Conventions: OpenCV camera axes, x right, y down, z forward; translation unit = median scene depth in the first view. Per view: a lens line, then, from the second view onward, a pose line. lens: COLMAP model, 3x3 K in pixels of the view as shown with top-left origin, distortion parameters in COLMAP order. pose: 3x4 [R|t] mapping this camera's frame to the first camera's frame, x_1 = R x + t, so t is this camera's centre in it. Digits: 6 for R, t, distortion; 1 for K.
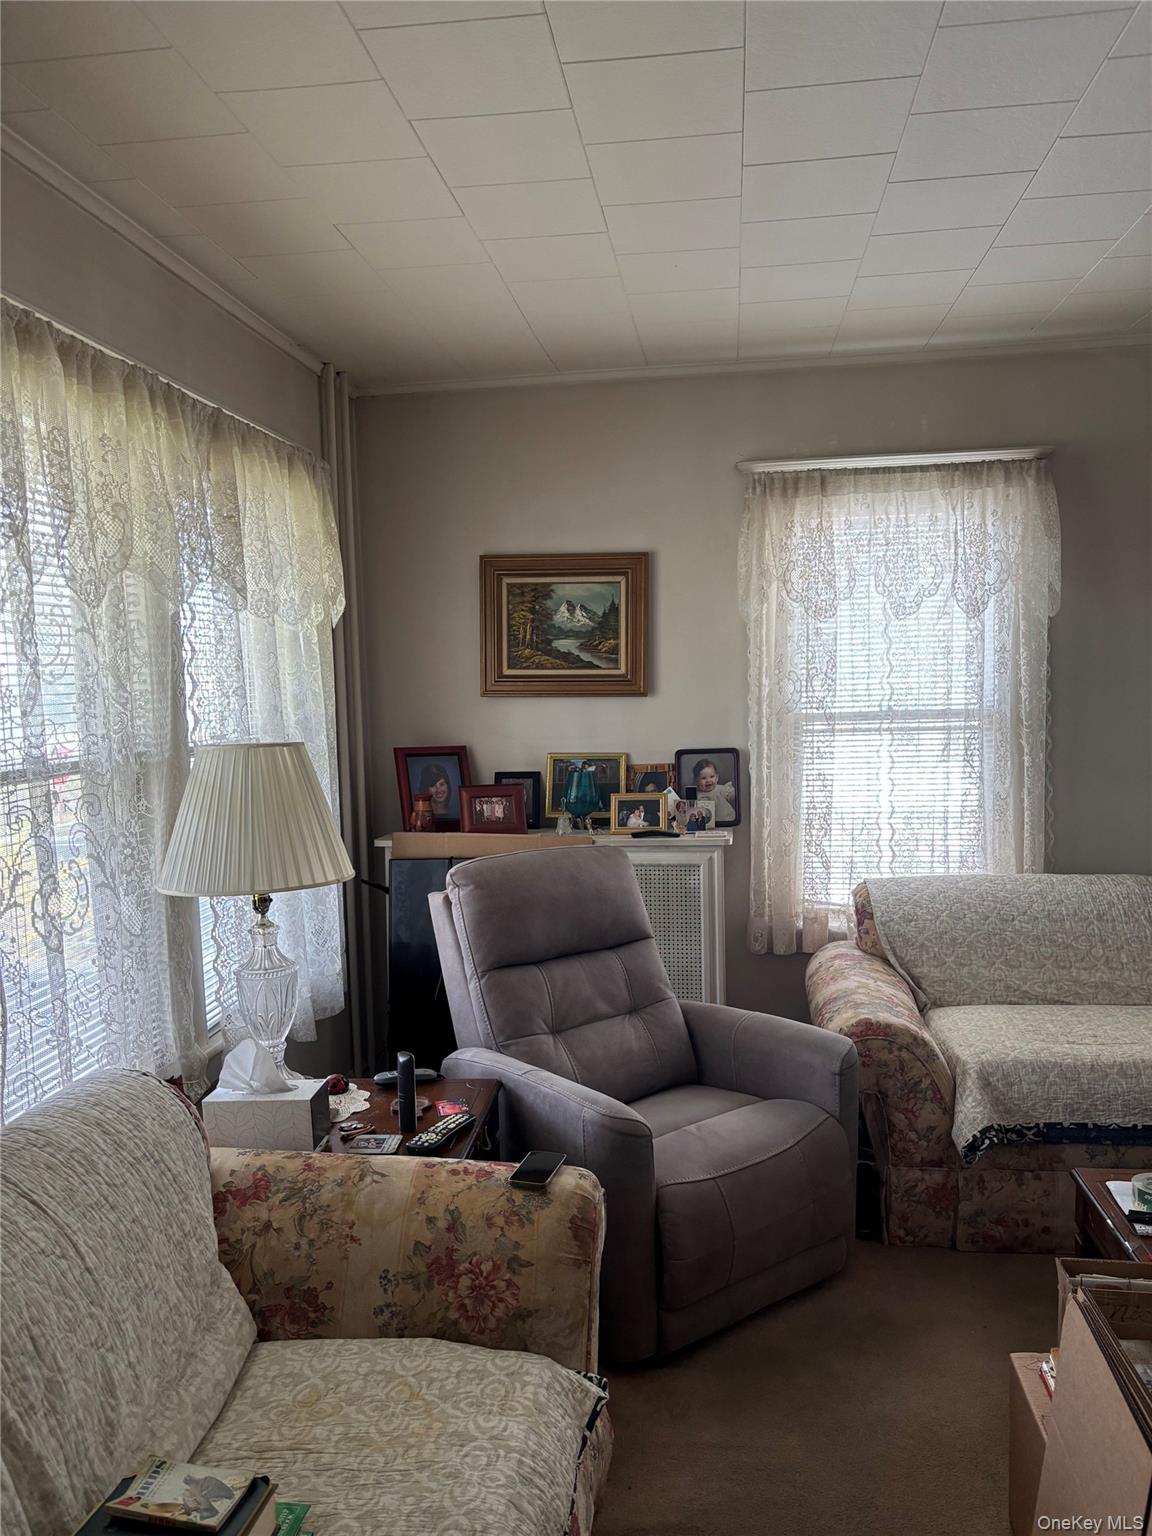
lens RADIAL K [[1159.2, 0, 576.0], [0, 1159.2, 768.0], [0, 0, 1]] dist [0.033664, -0.034282]
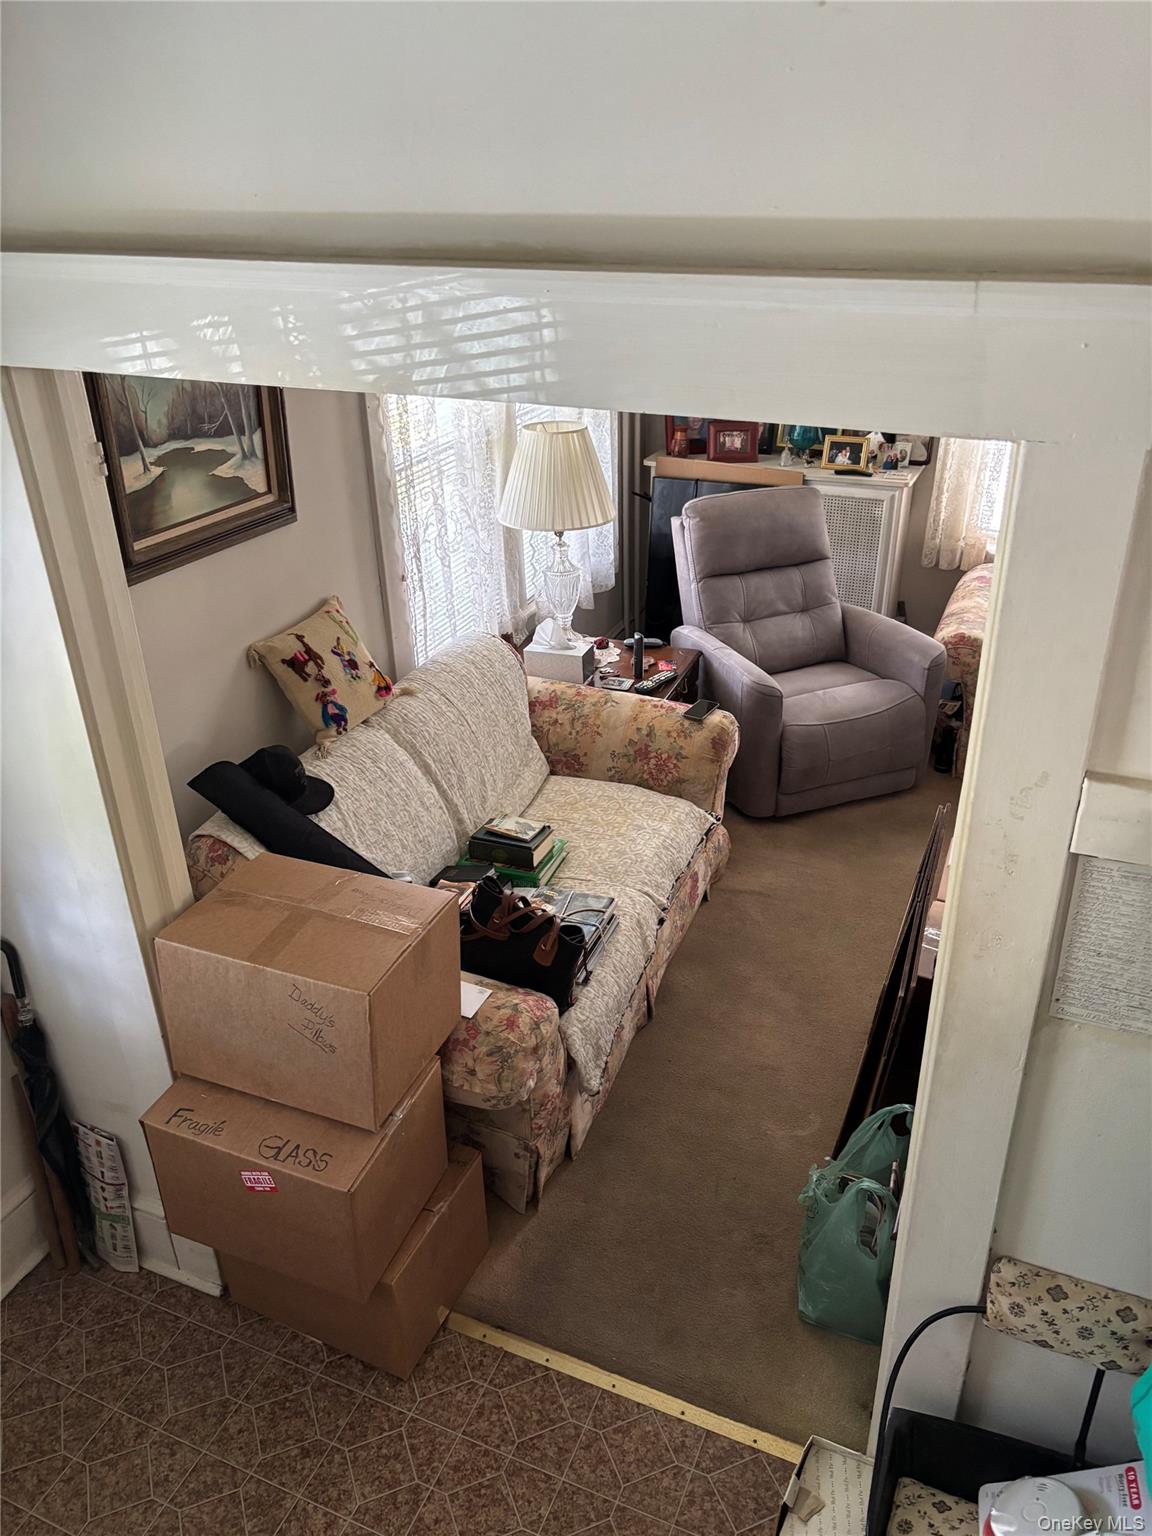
lens RADIAL K [[1183.5, 0, 576.0], [0, 1183.5, 768.0], [0, 0, 1]] dist [0.110926, -0.272304]
pose [[0.962773, 0.131897, -0.235946, 0.195054], [-0.024746, 0.912215, 0.408963, -0.275245], [0.269174, -0.387900, 0.881521, -0.606699]]
